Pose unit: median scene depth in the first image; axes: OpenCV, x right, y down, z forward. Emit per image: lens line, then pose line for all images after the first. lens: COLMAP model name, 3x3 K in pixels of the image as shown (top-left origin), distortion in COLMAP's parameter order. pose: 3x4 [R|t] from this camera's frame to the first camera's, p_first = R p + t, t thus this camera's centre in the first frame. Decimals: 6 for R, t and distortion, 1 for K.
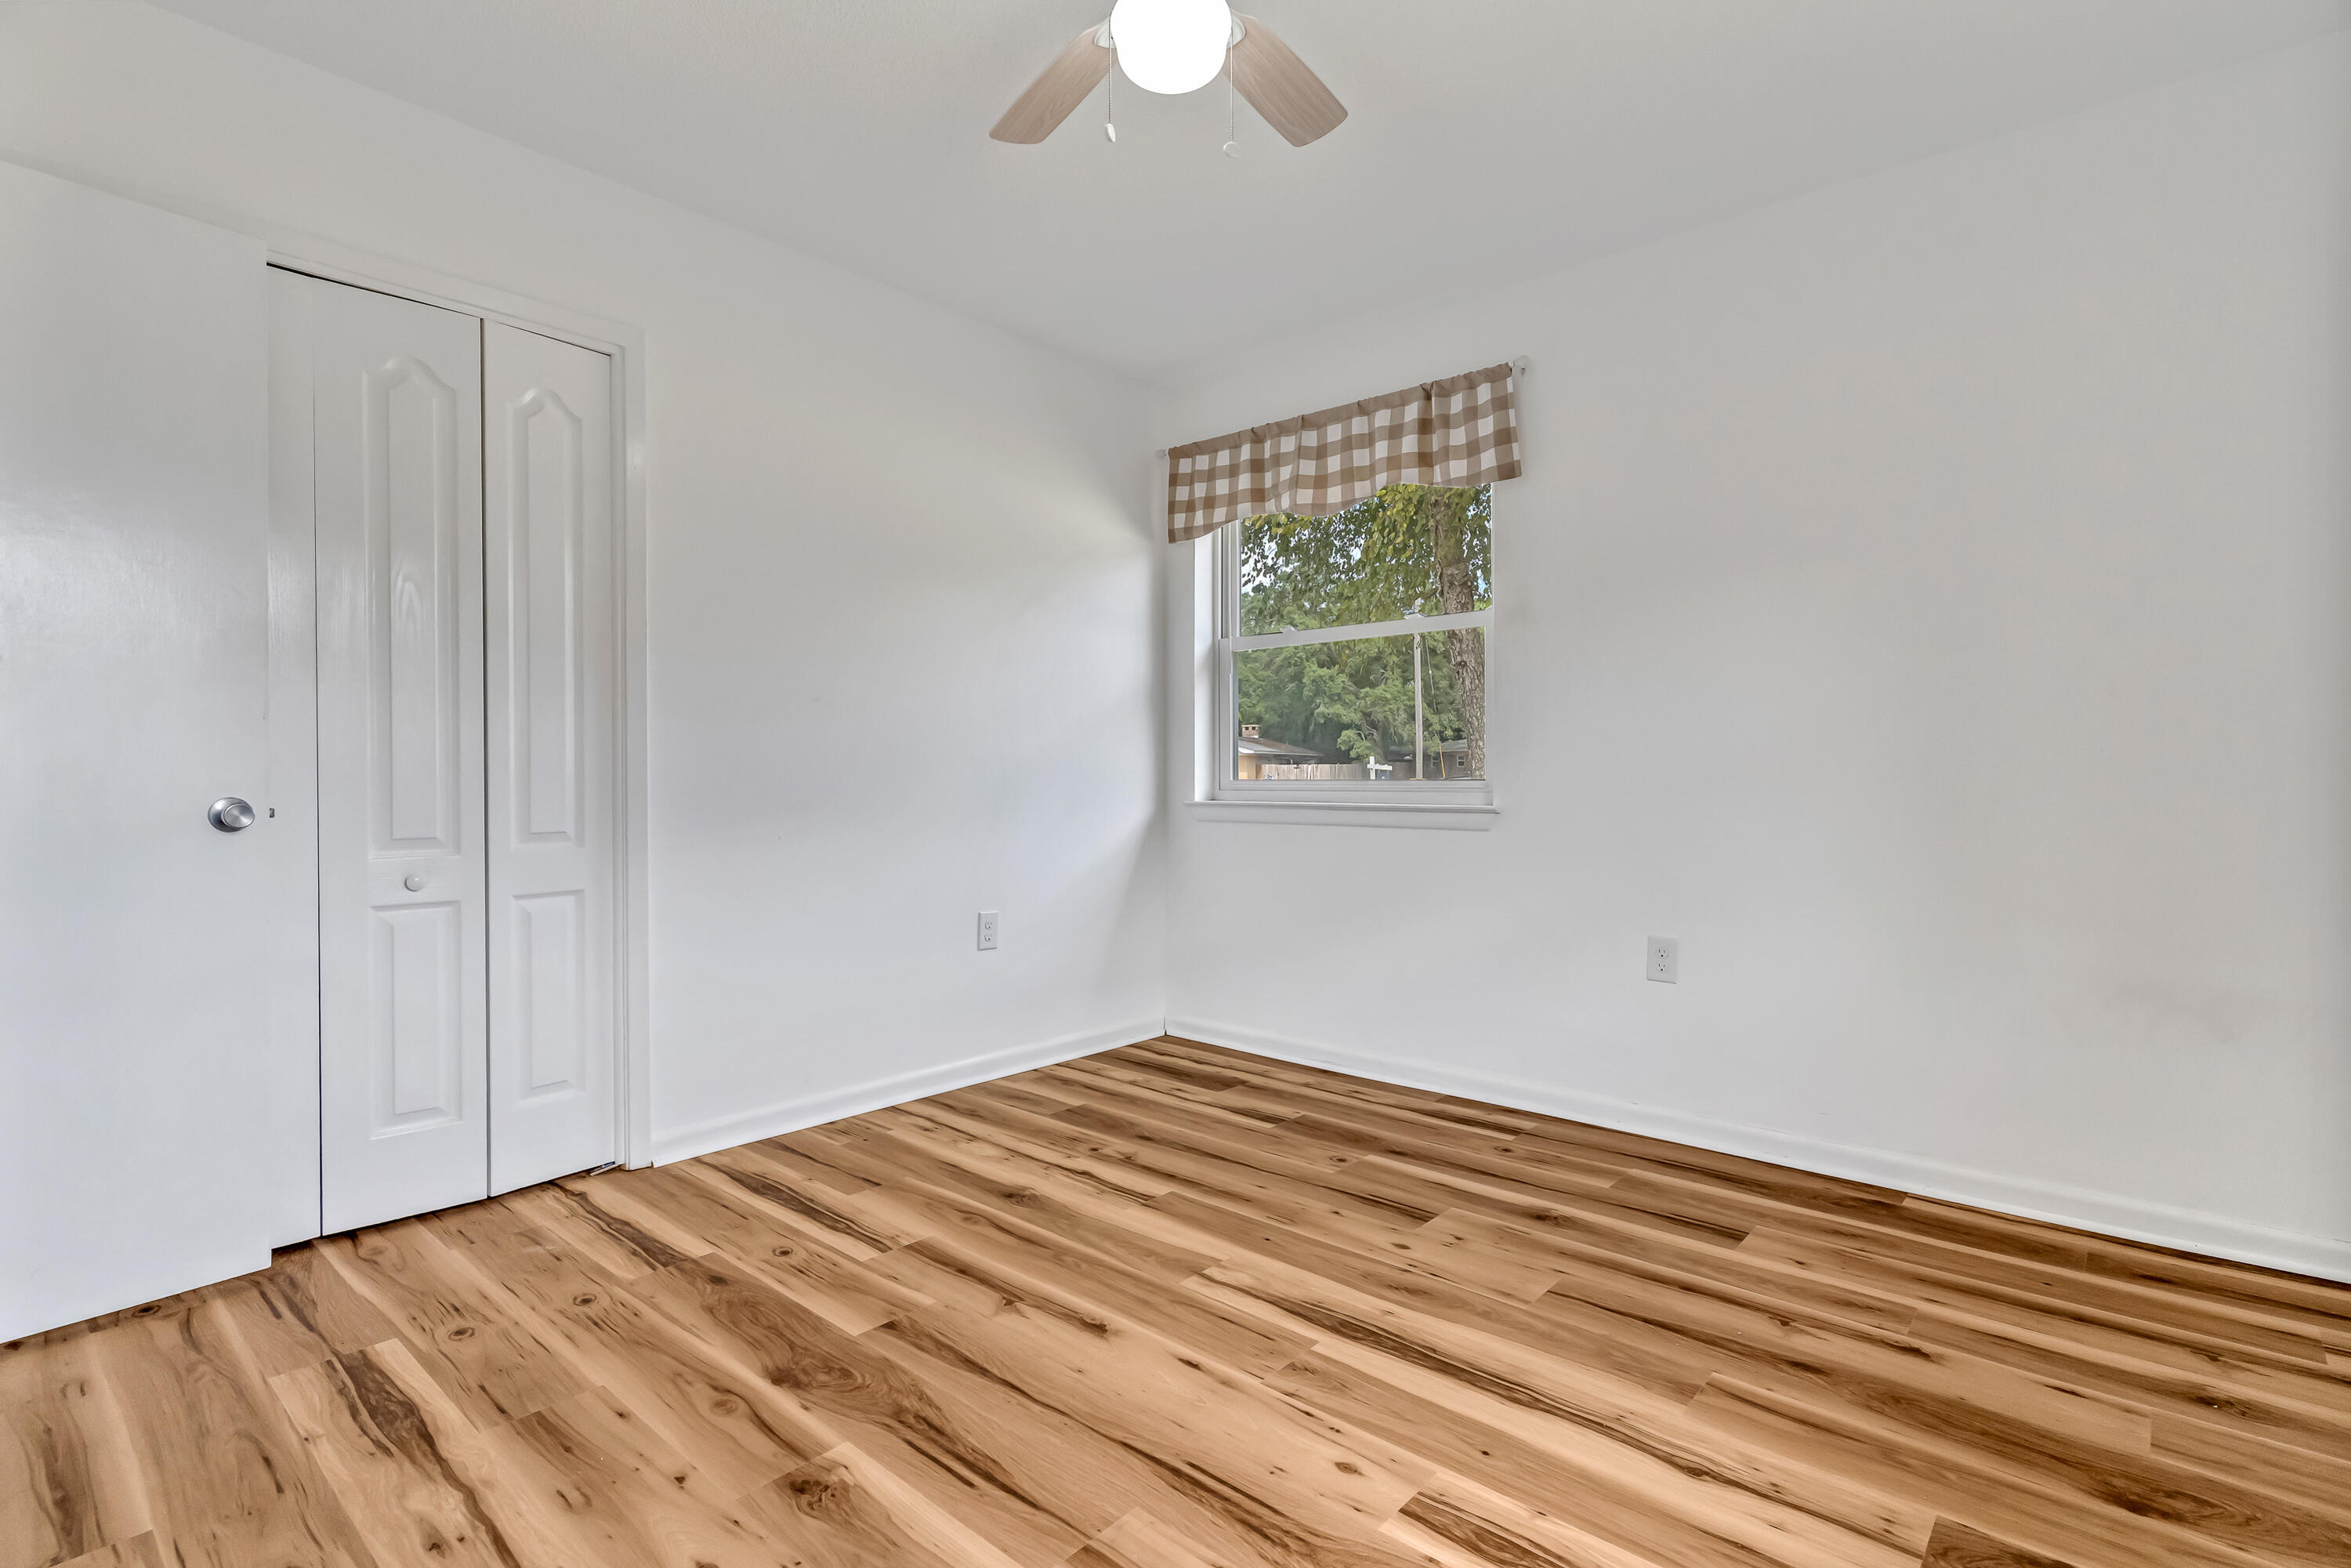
lens RADIAL K [[1135.1, 0, 1171.9], [0, 1135.1, 763.7], [0, 0, 1]] dist [0.003140, -0.000961]
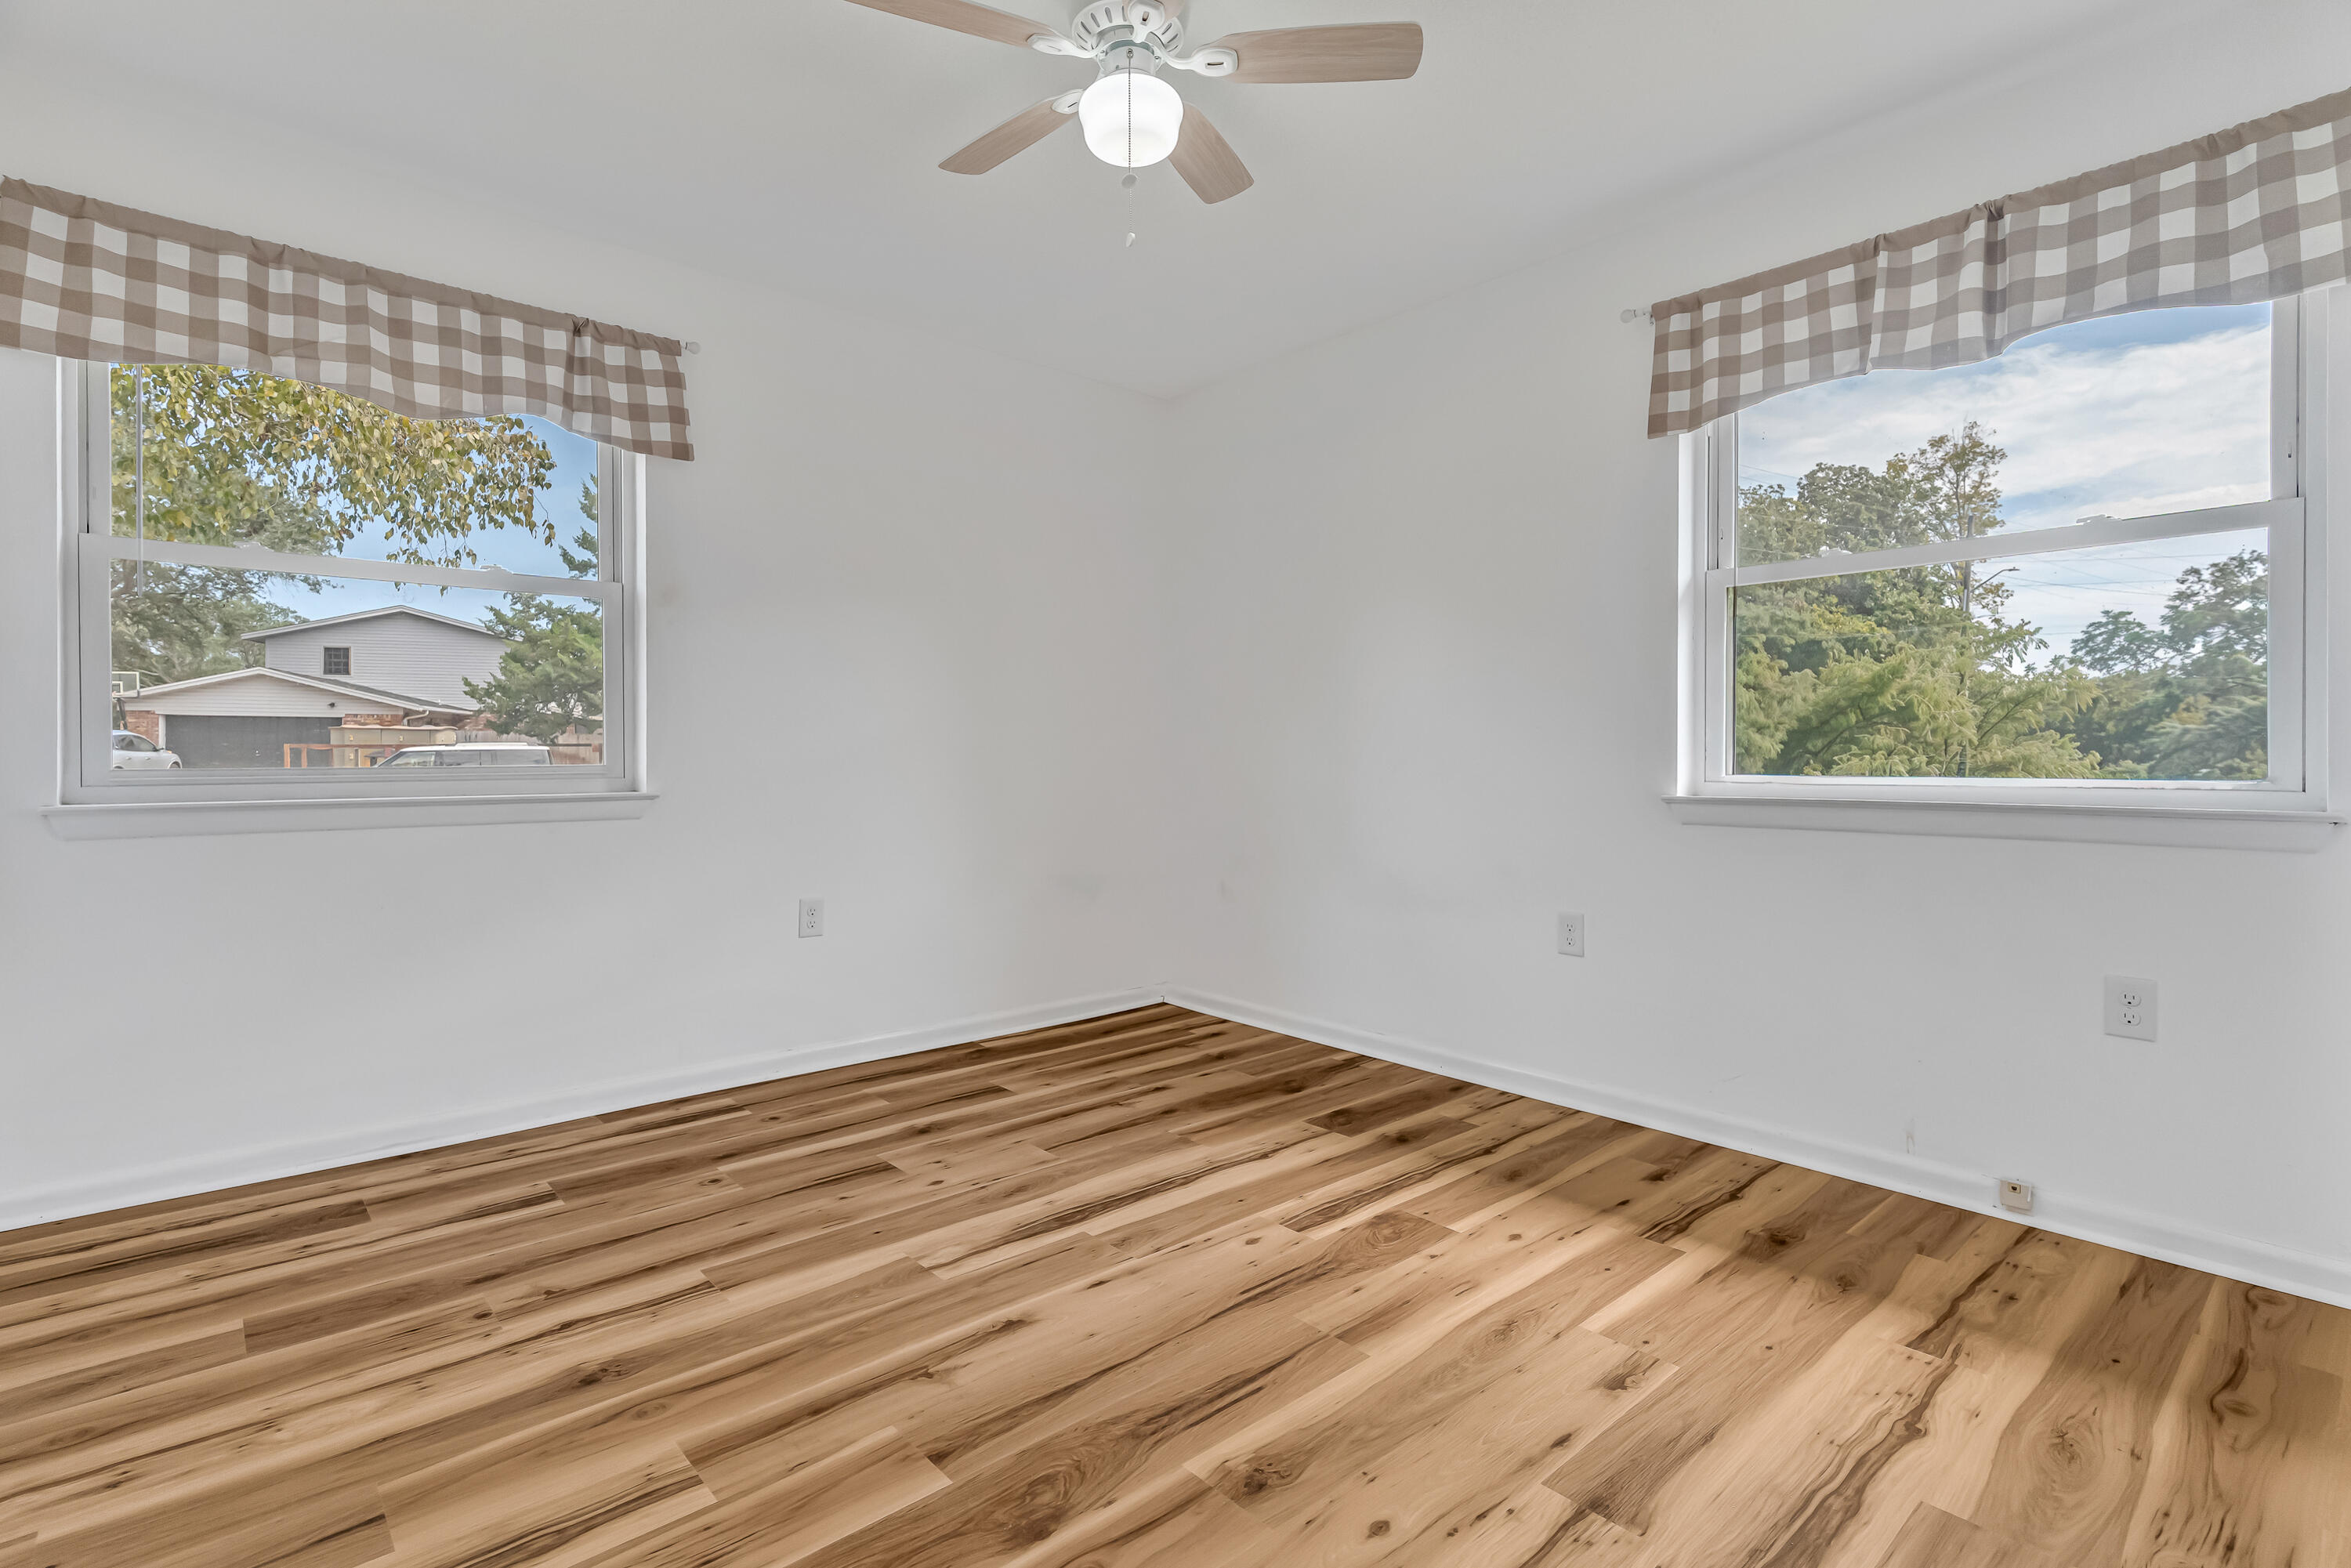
lens RADIAL K [[1135.1, 0, 1171.9], [0, 1135.1, 763.7], [0, 0, 1]] dist [0.003140, -0.000961]
pose [[0.100597, -0.007248, 0.994901, -0.863572], [-0.007196, 0.999942, 0.008013, 0.001574], [-0.994901, -0.007965, 0.100539, 0.645135]]
